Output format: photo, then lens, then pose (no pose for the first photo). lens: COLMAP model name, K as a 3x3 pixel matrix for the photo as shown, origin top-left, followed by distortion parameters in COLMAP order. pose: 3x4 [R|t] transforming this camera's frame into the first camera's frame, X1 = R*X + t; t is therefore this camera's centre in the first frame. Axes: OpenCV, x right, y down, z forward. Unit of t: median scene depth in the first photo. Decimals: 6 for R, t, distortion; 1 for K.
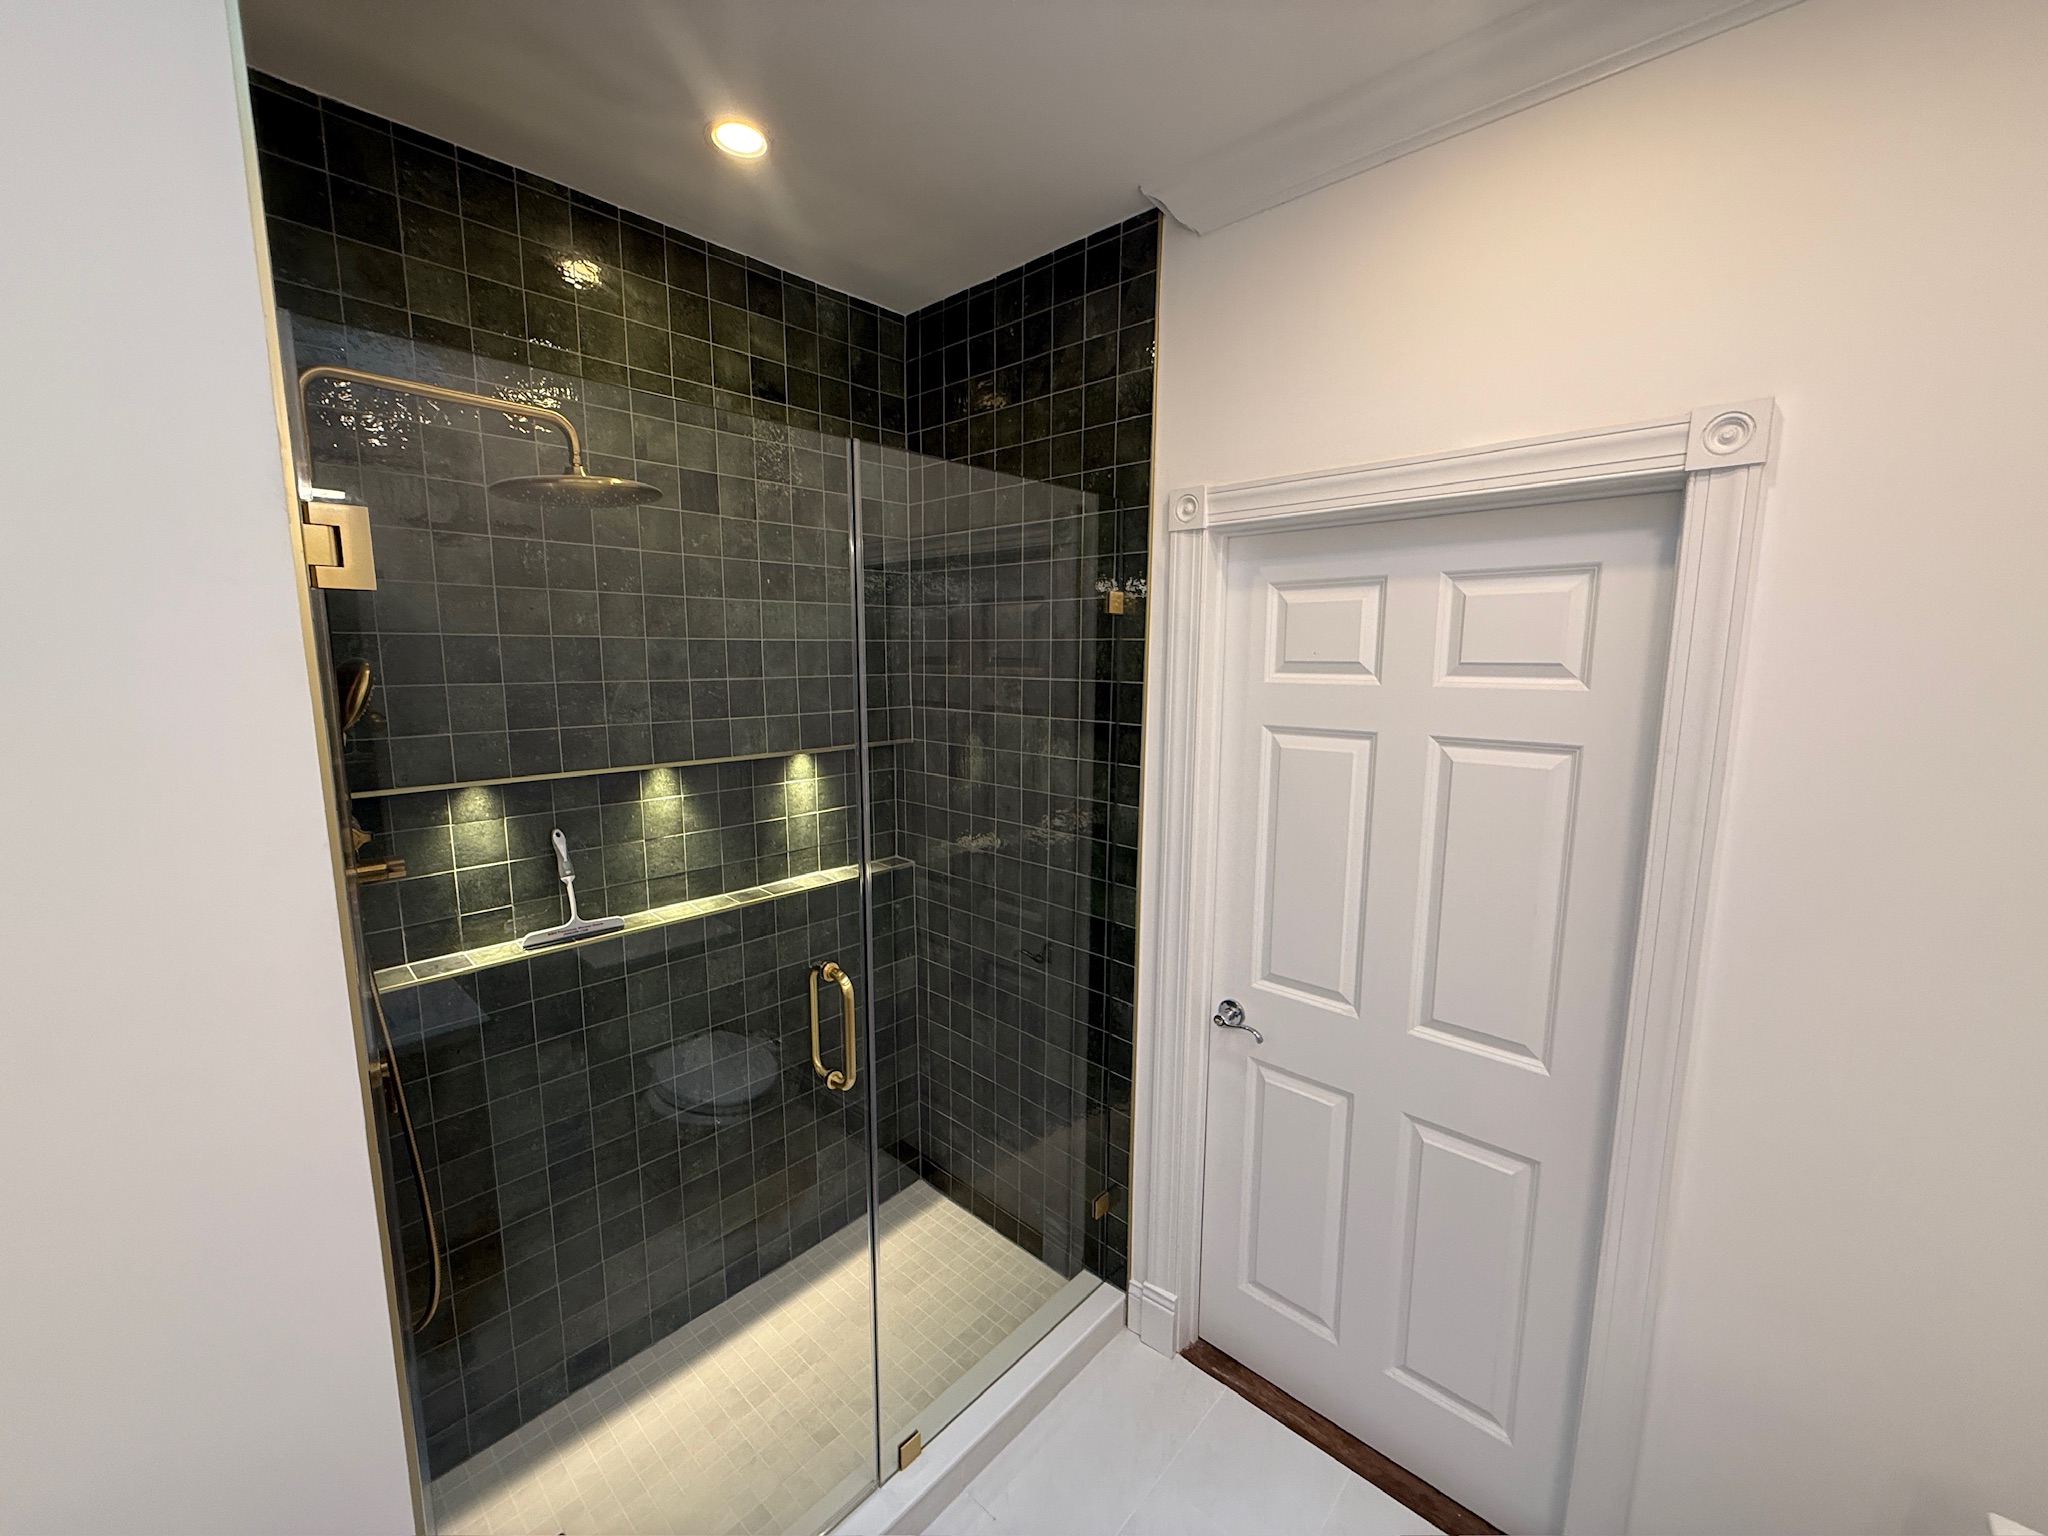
lens RADIAL K [[817.3, 0, 1022.3], [0, 817.3, 771.1], [0, 0, 1]] dist [0.003097, -0.000123]
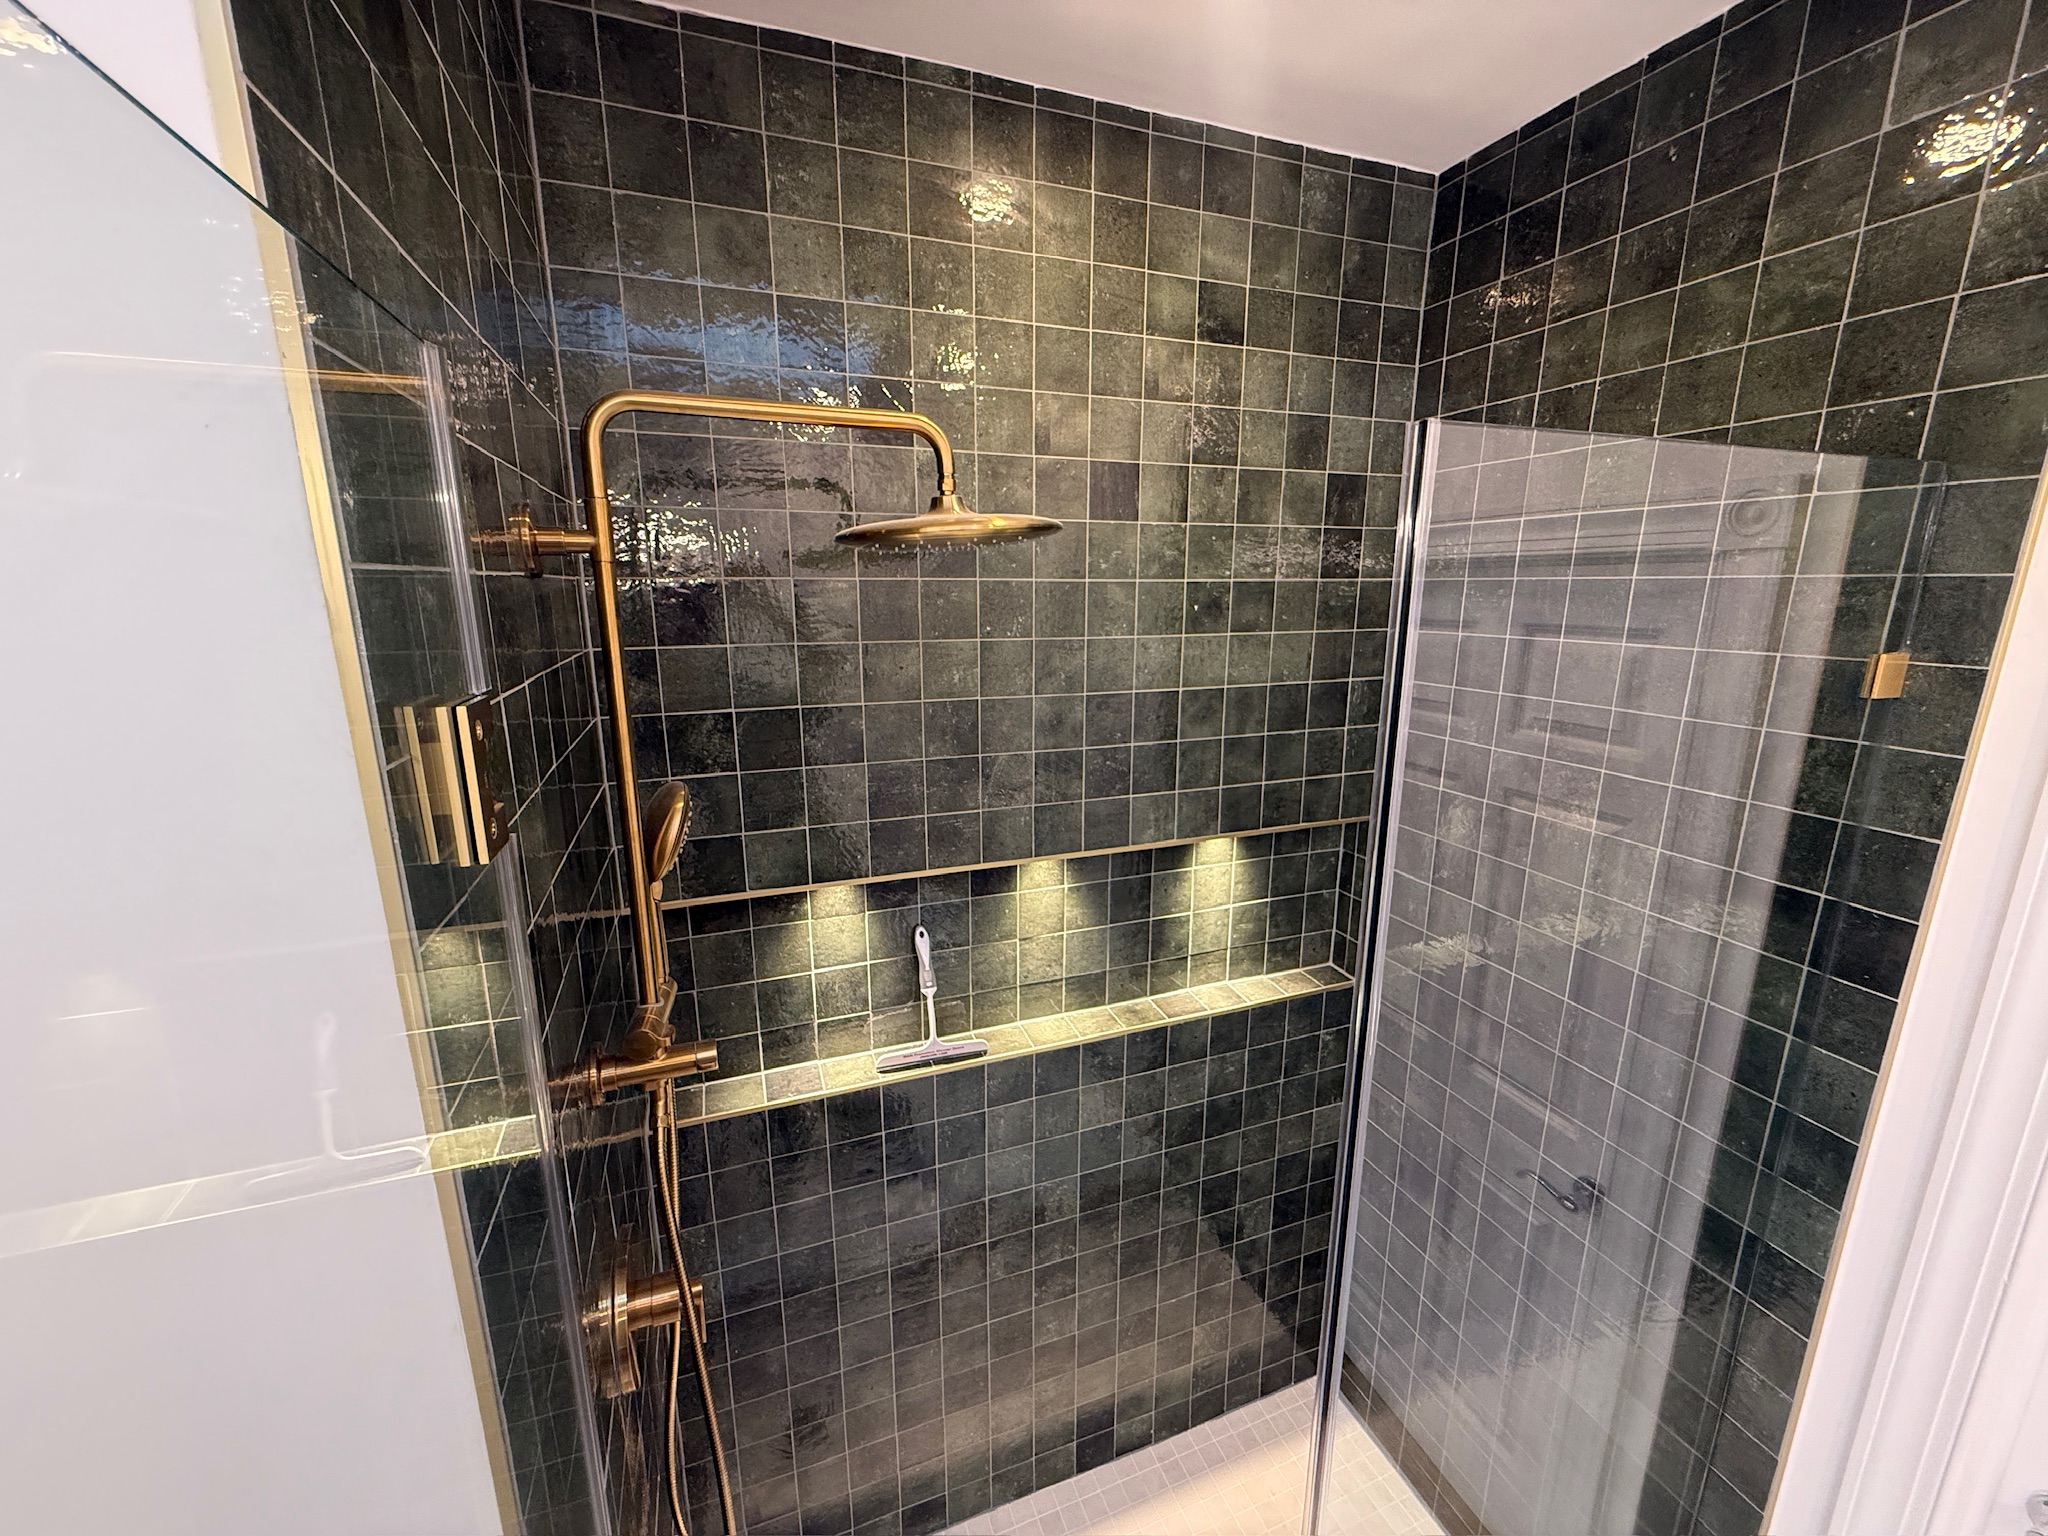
lens RADIAL K [[817.3, 0, 1022.3], [0, 817.3, 771.1], [0, 0, 1]] dist [0.003097, -0.000123]
pose [[0.895097, 0.094478, -0.435747, -0.128366], [-0.061028, 0.994055, 0.090167, -0.153077], [0.441676, -0.054115, 0.895541, 0.301464]]
